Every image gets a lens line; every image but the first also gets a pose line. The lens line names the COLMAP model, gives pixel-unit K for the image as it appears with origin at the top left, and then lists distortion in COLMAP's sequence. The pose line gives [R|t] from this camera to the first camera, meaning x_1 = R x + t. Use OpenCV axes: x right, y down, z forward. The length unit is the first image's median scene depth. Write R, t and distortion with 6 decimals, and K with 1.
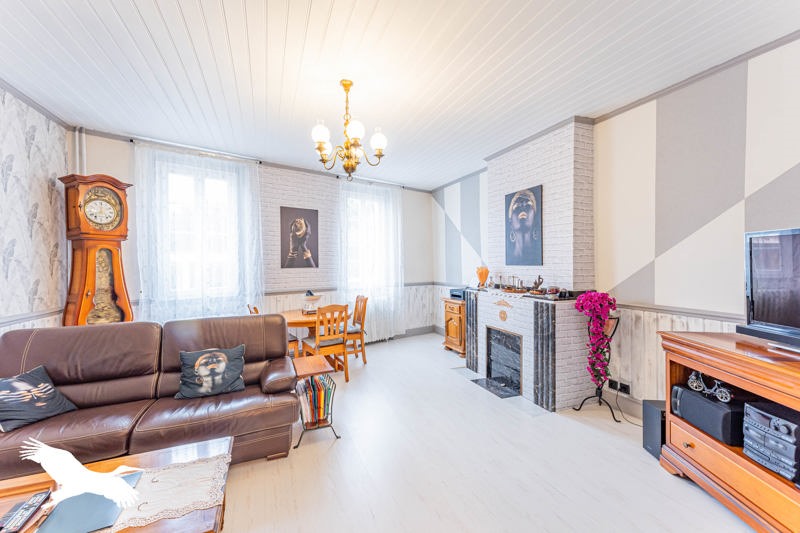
lens RADIAL K [[331.2, 0, 400.0], [0, 331.2, 266.5], [0, 0, 1]] dist [0.000465, 0.000014]
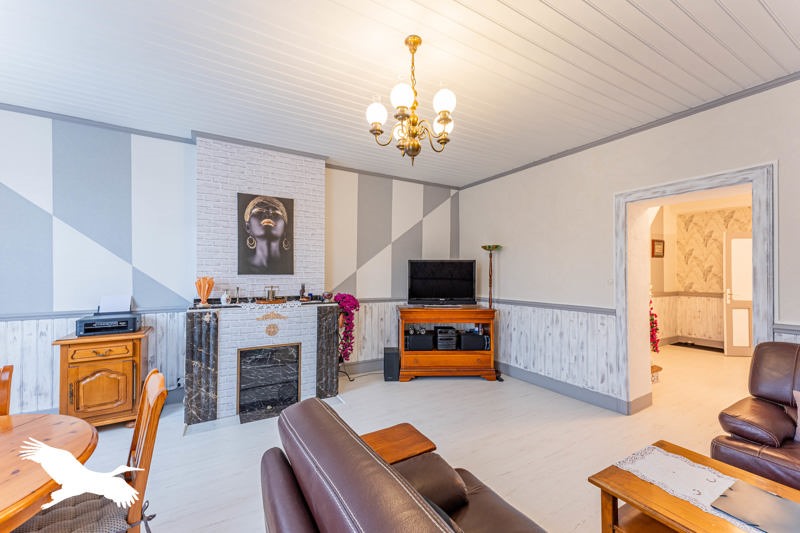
lens RADIAL K [[335.9, 0, 400.0], [0, 335.9, 266.5], [0, 0, 1]] dist [0.000241, 0.000009]
pose [[-0.172677, 0.027106, 0.984605, -0.649265], [0.011107, 0.999611, -0.025571, 0.001945], [-0.984916, 0.006521, -0.172911, 0.793261]]
